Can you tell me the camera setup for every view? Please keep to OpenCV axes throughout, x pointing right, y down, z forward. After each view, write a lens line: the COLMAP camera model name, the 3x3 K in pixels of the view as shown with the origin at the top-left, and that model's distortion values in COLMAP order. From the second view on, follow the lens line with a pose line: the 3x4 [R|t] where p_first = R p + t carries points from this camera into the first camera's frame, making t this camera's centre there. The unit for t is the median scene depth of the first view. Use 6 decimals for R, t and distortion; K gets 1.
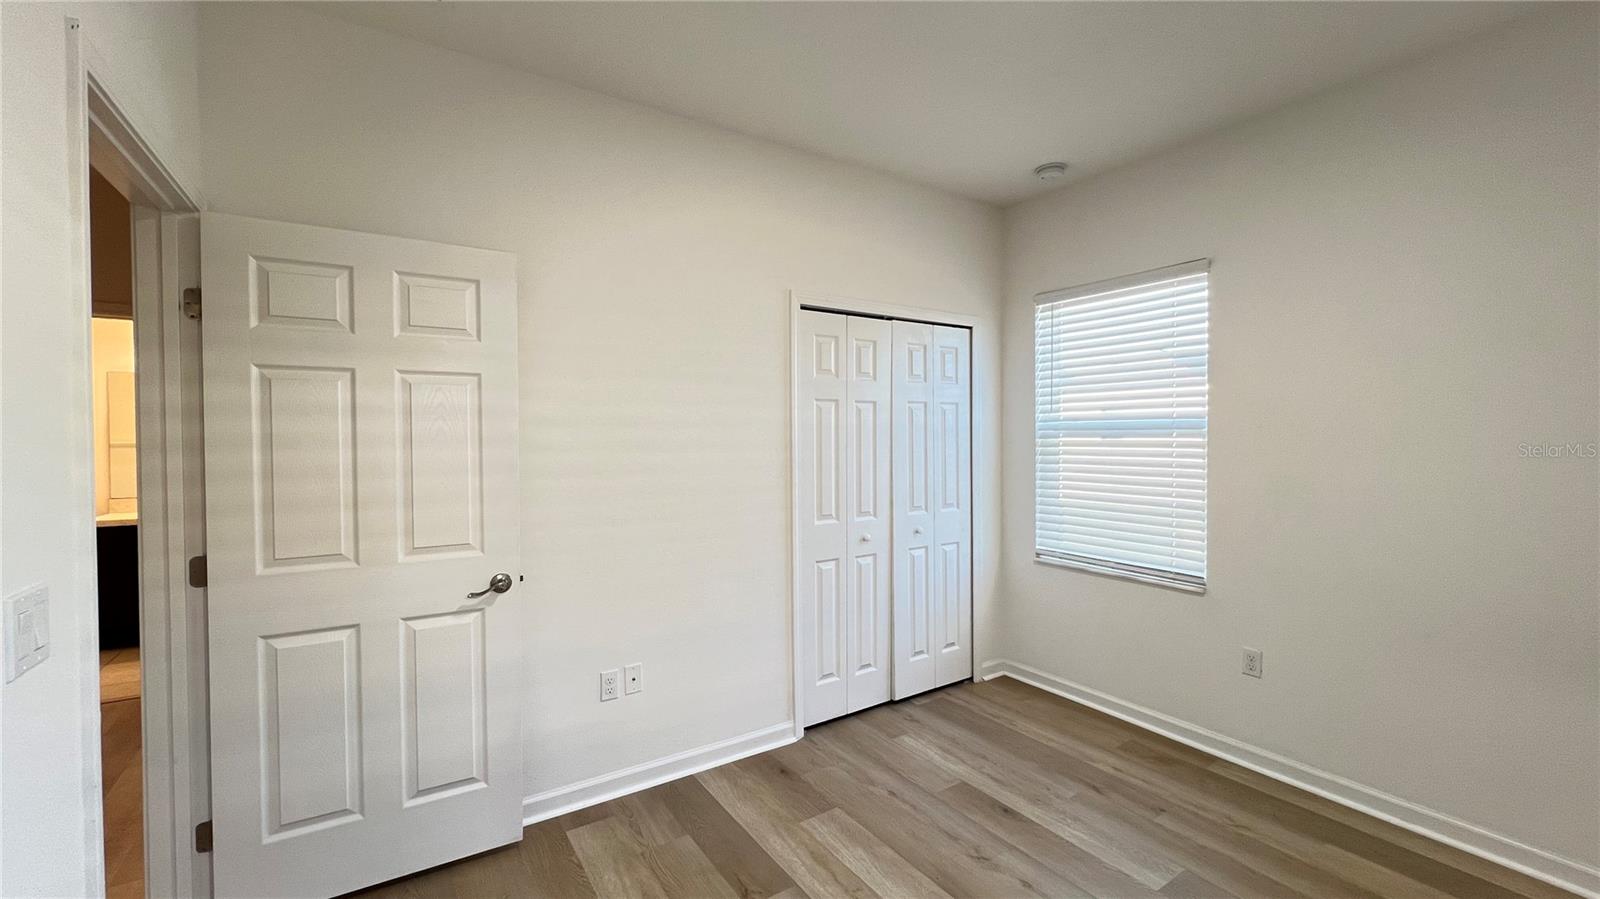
lens RADIAL K [[639.6, 0, 794.0], [0, 639.6, 448.6], [0, 0, 1]] dist [-0.000959, 0.000314]
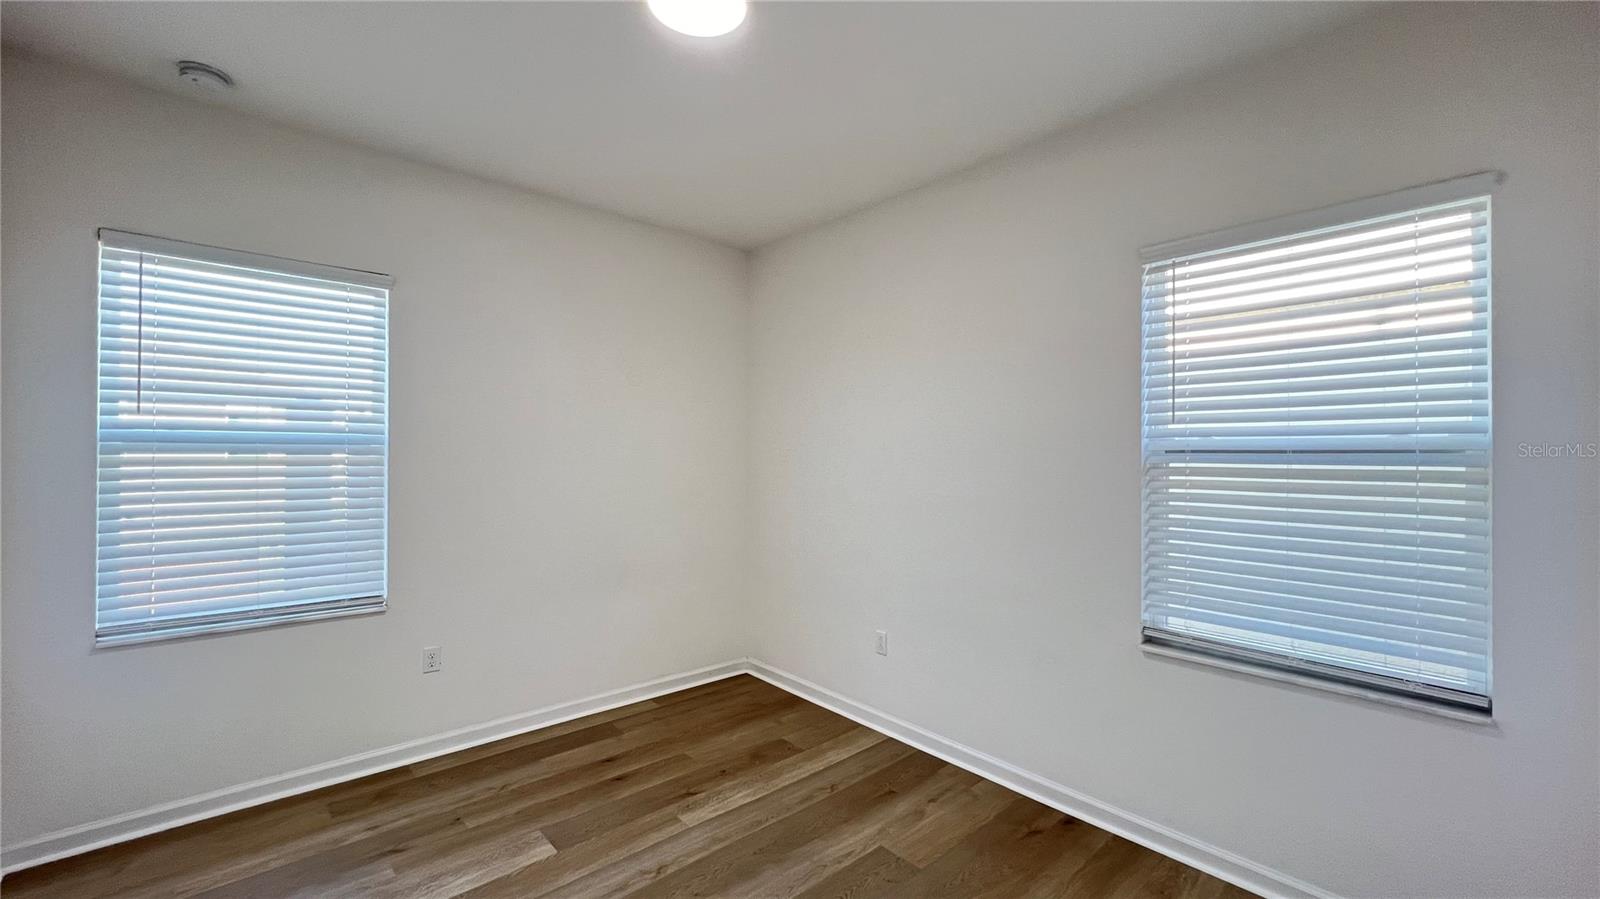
lens RADIAL K [[639.6, 0, 794.0], [0, 639.6, 448.6], [0, 0, 1]] dist [-0.000959, 0.000314]
pose [[-0.156419, 0.010893, 0.987631, -0.458474], [0.007779, 0.999922, -0.009797, -0.011878], [-0.987660, 0.006151, -0.156491, 0.545309]]
